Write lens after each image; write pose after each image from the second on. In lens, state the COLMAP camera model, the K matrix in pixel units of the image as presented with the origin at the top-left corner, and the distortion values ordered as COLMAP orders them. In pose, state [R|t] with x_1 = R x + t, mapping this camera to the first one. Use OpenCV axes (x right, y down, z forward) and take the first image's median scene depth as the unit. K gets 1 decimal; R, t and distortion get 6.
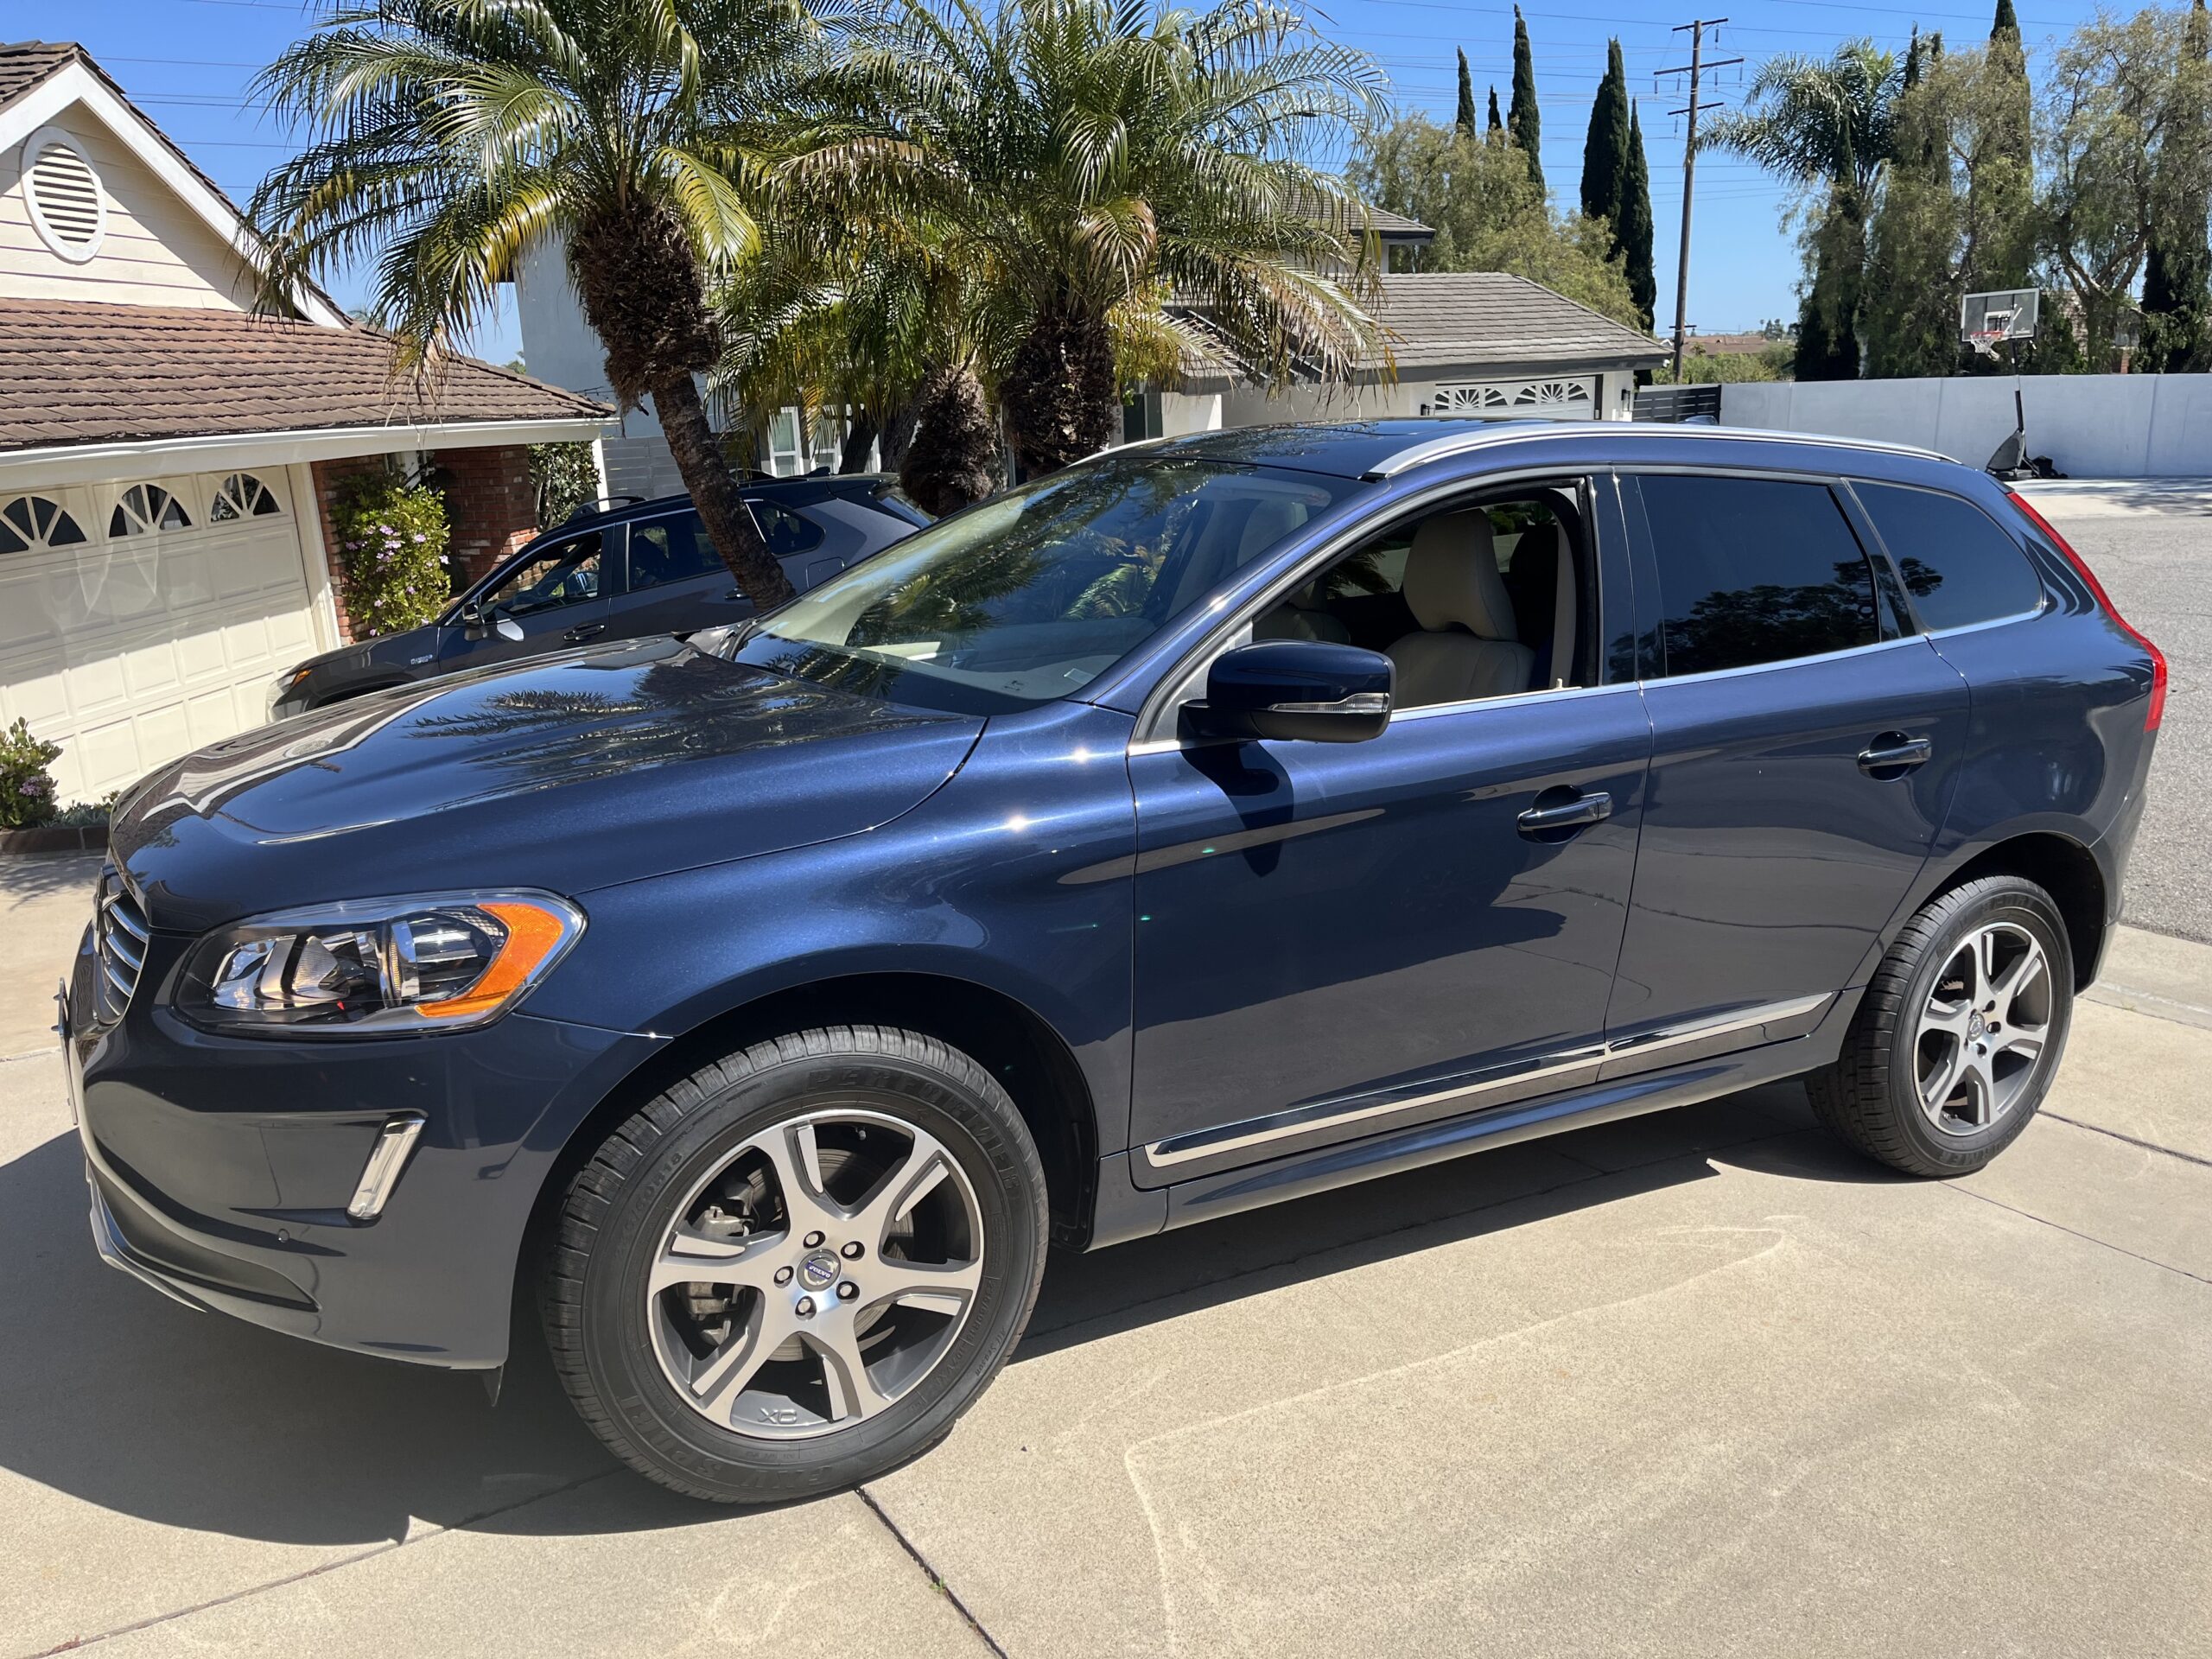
lens RADIAL K [[1683.6, 0, 1099.1], [0, 1683.6, 818.6], [0, 0, 1]] dist [-0.002556, -0.019729]
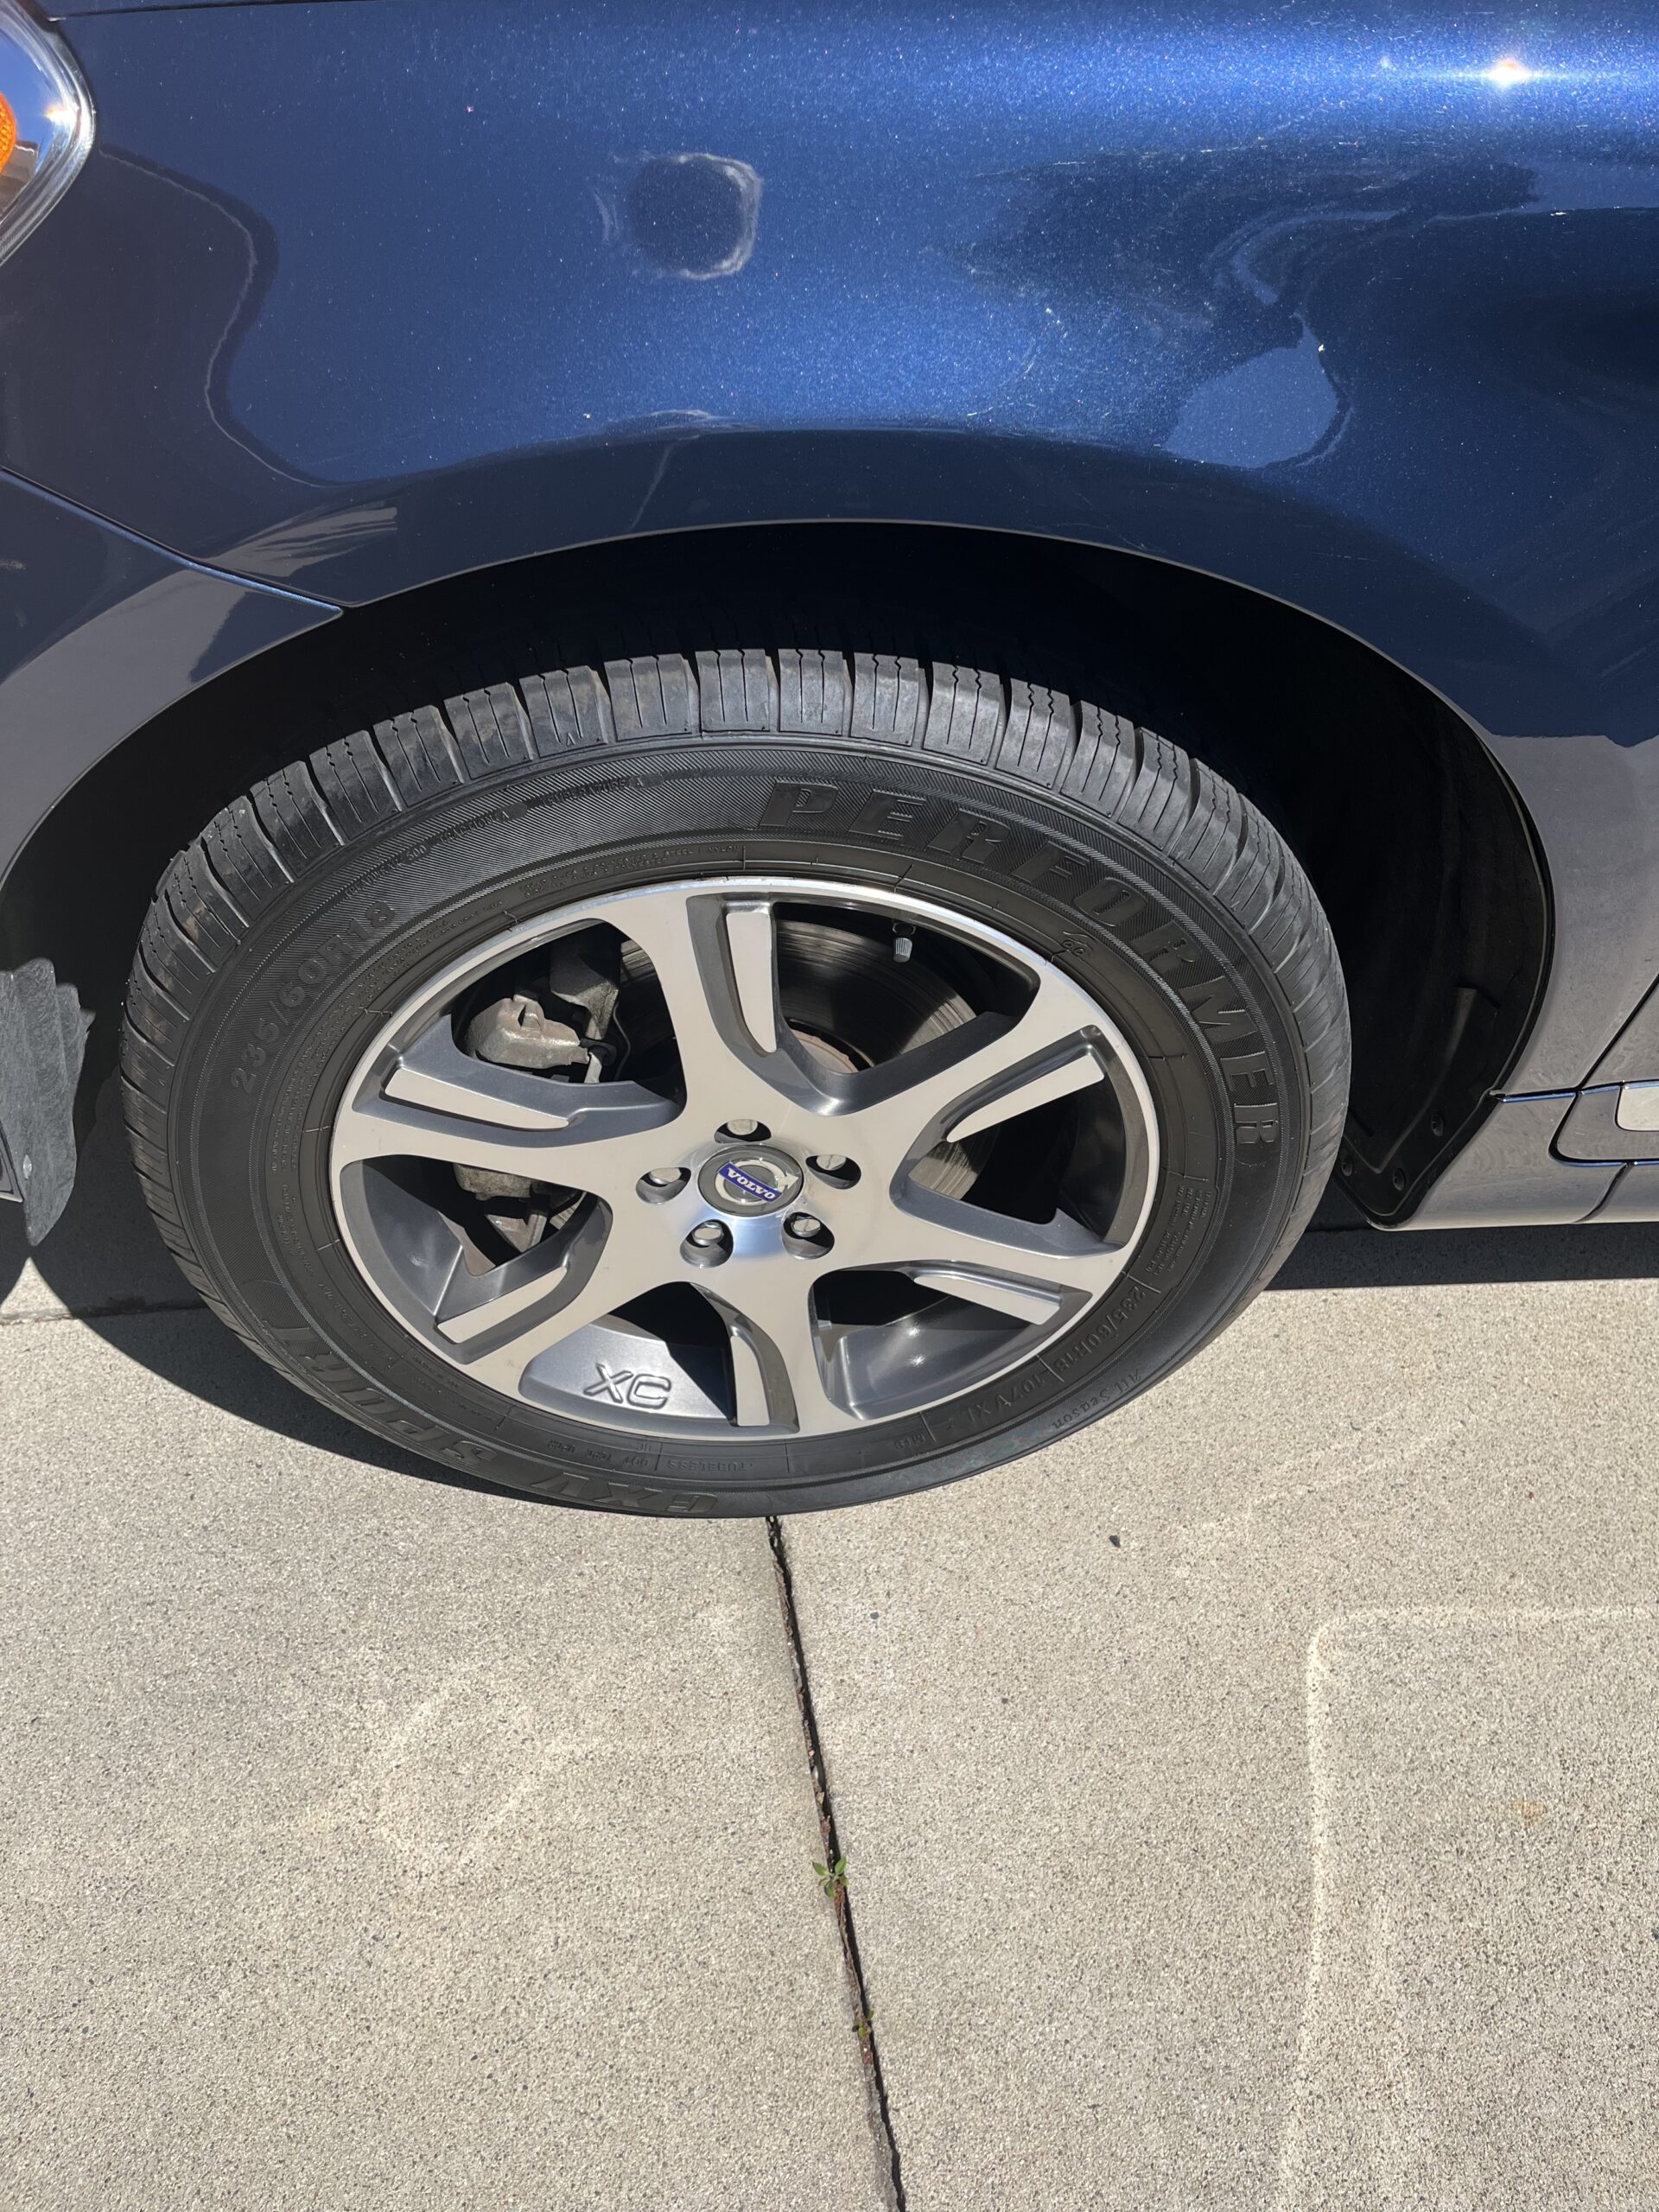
lens RADIAL K [[1683.6, 0, 811.2], [0, 1683.6, 1082.6], [0, 0, 1]] dist [-0.002556, -0.019729]
pose [[0.916234, 0.334786, -0.220077, -0.066412], [-0.170805, 0.823292, 0.541310, 0.014257], [0.362410, -0.458376, 0.811511, 0.667464]]
